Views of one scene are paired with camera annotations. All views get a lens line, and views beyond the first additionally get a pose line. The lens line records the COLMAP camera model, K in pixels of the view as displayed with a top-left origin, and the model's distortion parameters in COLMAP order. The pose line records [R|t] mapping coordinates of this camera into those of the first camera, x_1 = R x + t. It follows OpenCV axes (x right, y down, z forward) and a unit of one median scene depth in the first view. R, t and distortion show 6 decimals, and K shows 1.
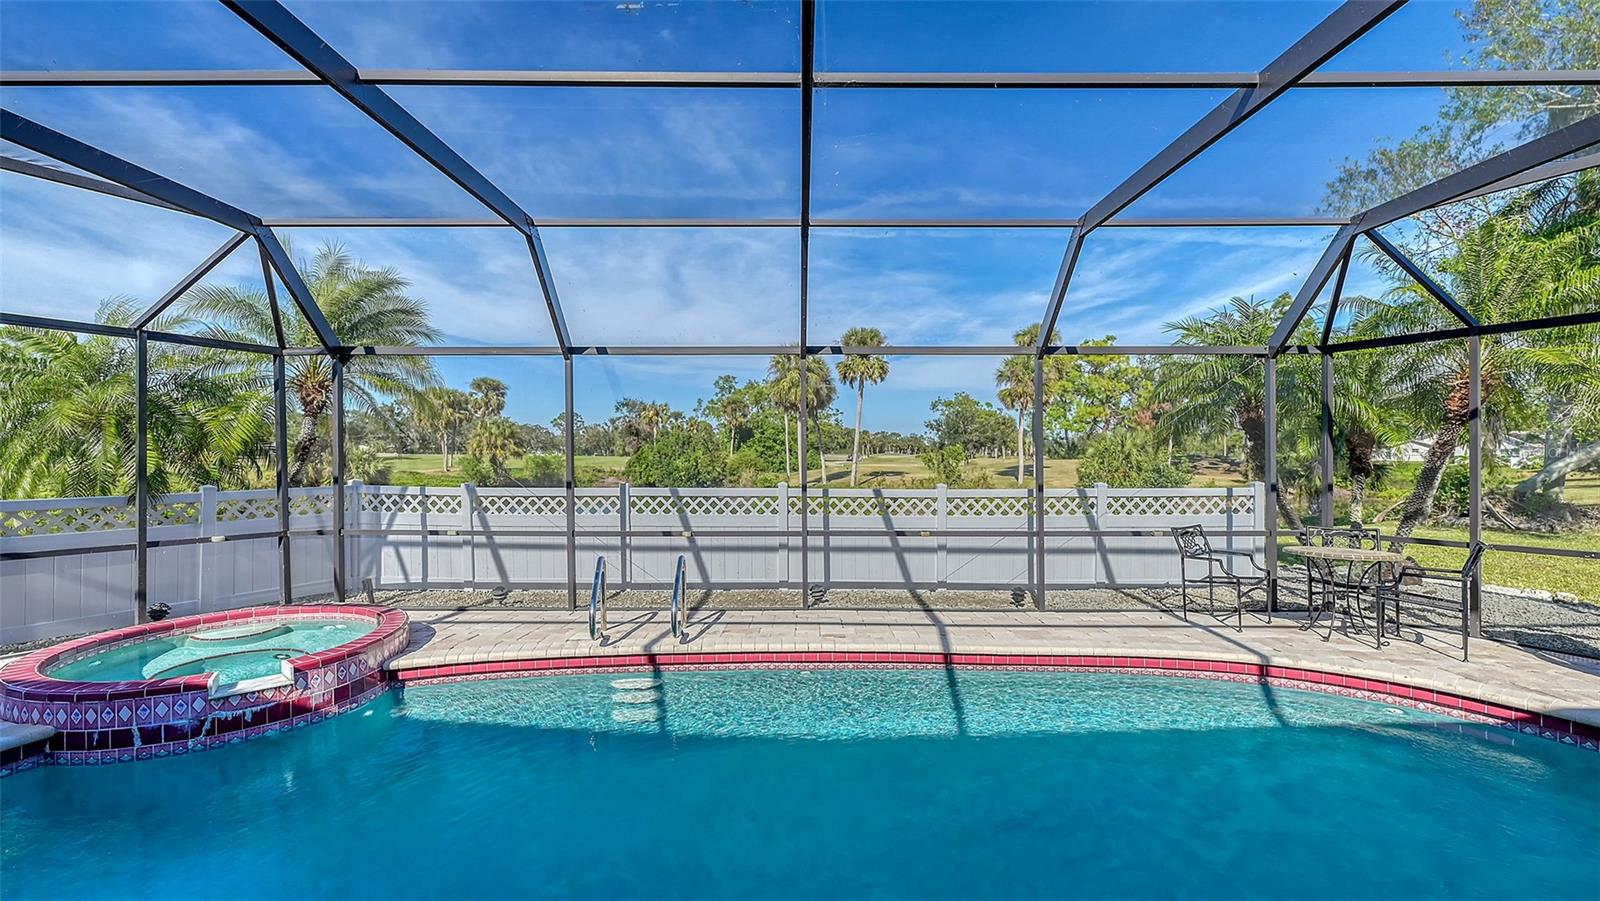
lens RADIAL K [[652.2, 0, 804.1], [0, 652.2, 460.3], [0, 0, 1]] dist [0.003297, 0.000669]
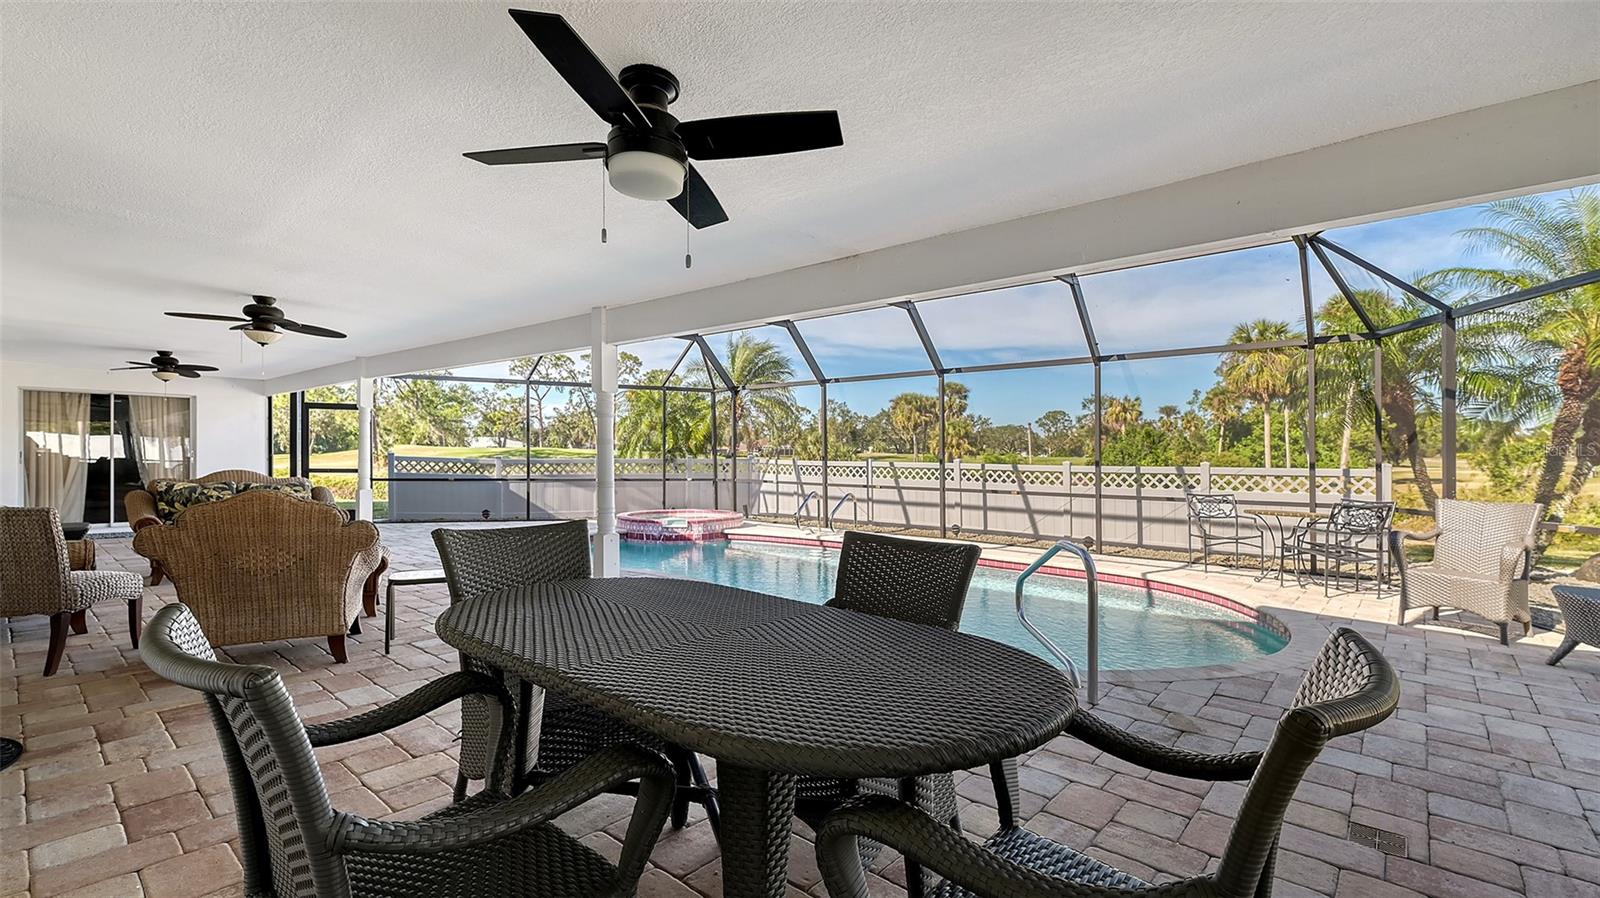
lens RADIAL K [[712.4, 0, 803.1], [0, 712.4, 469.3], [0, 0, 1]] dist [0.015077, -0.000215]
pose [[0.761790, 0.018558, -0.647558, 0.739685], [-0.013294, 0.999827, 0.013014, 0.040309], [0.647688, -0.001305, 0.761905, -0.447833]]
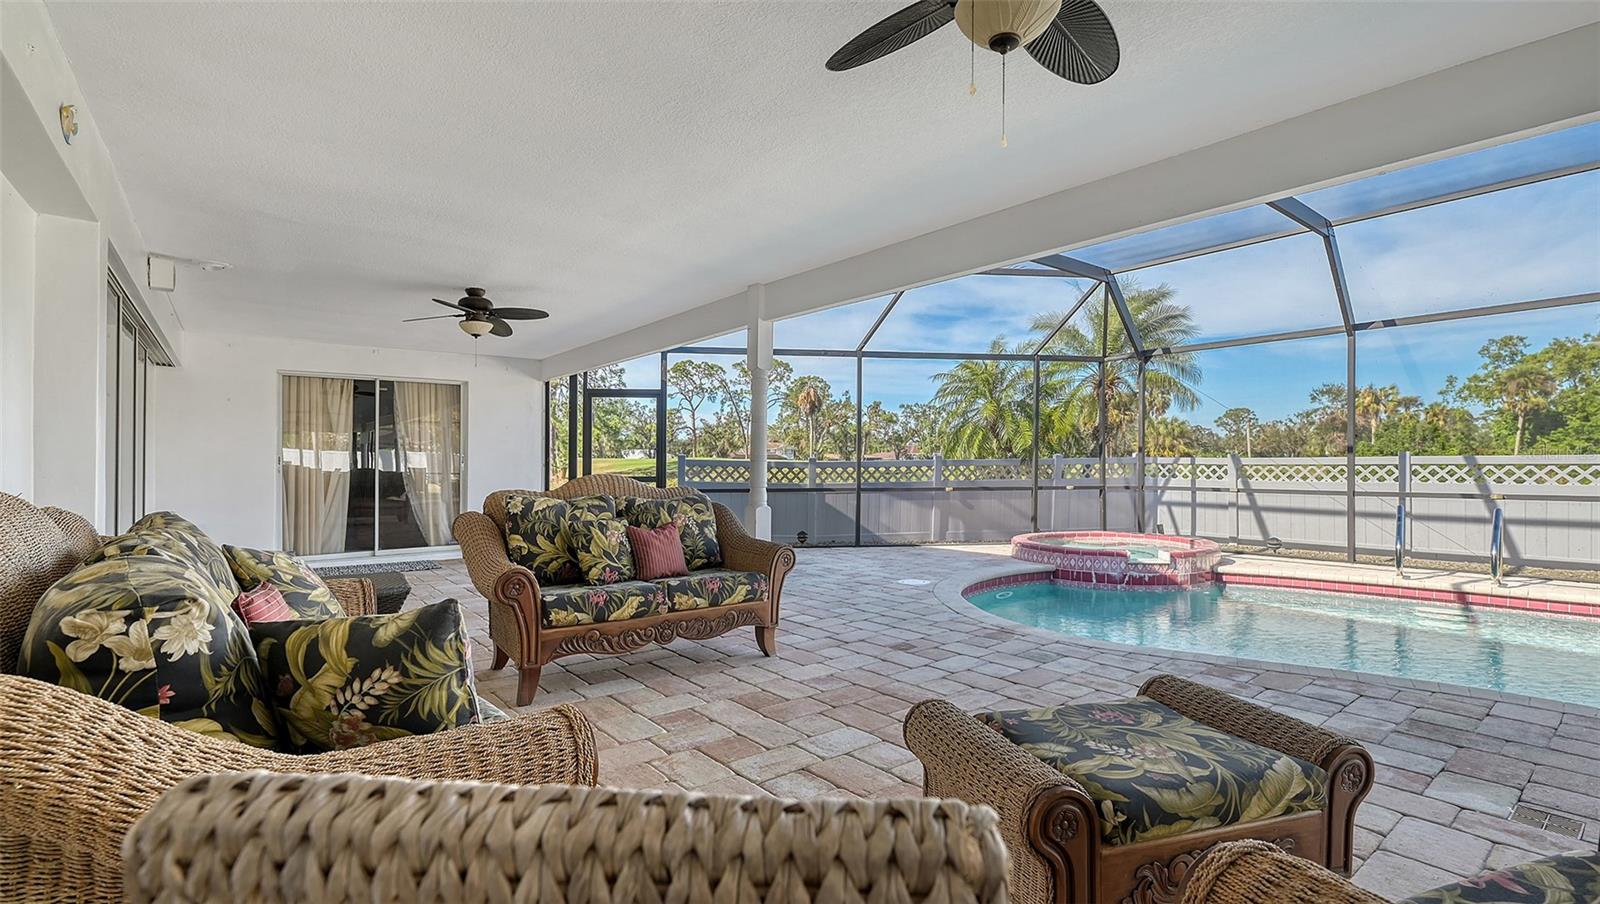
lens RADIAL K [[720.9, 0, 794.6], [0, 720.9, 482.8], [0, 0, 1]] dist [0.003473, -0.000800]
pose [[0.629241, 0.015033, -0.777065, 0.000810], [0.000493, 0.999805, 0.019741, 0.060633], [0.777210, -0.012805, 0.629111, -0.439316]]
